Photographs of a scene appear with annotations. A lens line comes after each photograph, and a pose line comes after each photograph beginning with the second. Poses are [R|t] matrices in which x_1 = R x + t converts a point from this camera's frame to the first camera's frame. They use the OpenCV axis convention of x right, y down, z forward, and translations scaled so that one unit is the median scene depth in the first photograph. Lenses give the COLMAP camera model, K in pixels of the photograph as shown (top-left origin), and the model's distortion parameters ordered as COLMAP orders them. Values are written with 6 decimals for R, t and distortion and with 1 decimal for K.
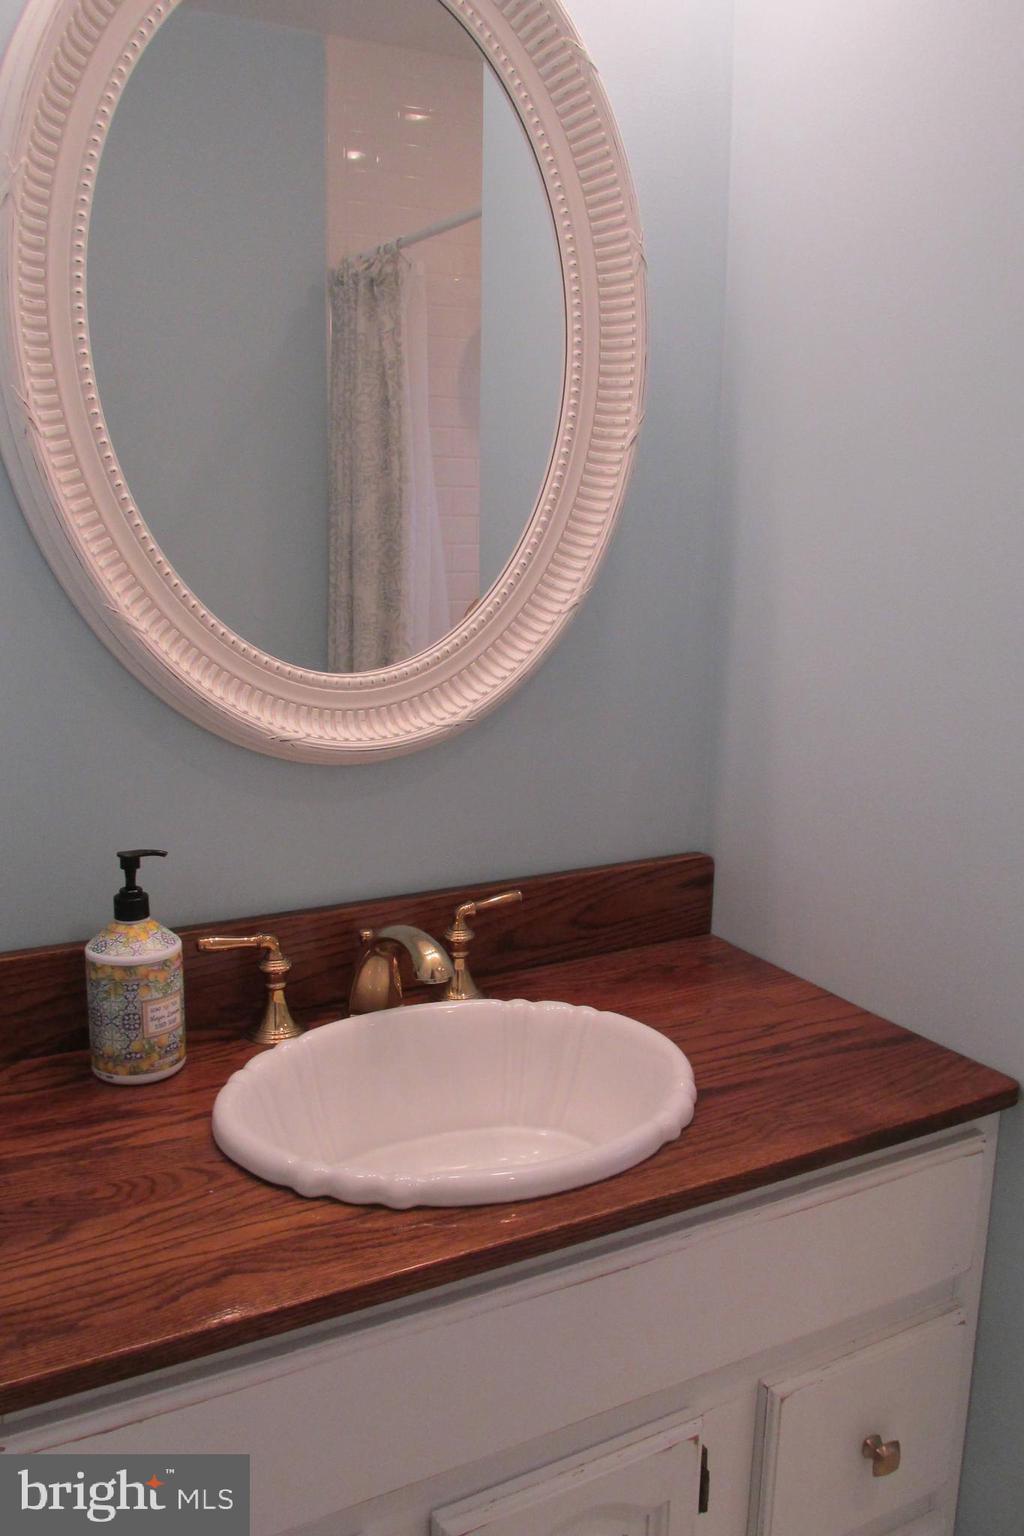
lens RADIAL K [[1272.3, 0, 510.4], [0, 1272.3, 774.1], [0, 0, 1]] dist [-0.039768, 0.009224]
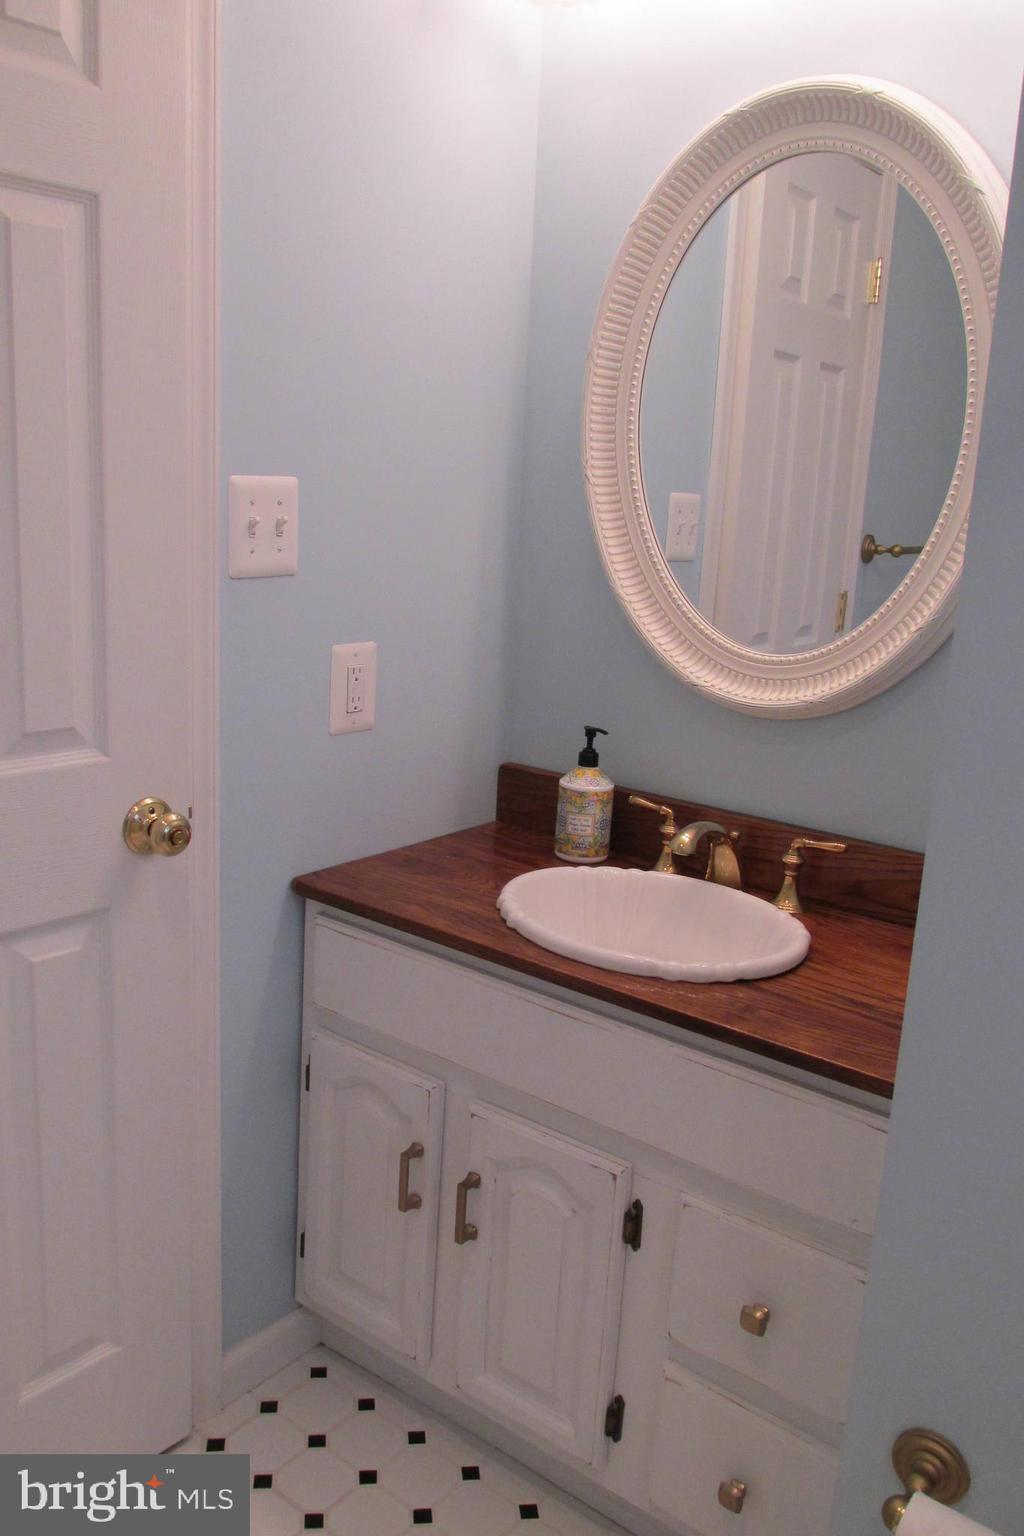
lens RADIAL K [[1272.3, 0, 510.4], [0, 1272.3, 774.1], [0, 0, 1]] dist [-0.039768, 0.009224]
pose [[0.400101, 0.221338, -0.889342, 1.181522], [-0.233731, 0.962953, 0.134506, -0.081643], [0.886165, 0.154051, 0.437012, 0.162432]]
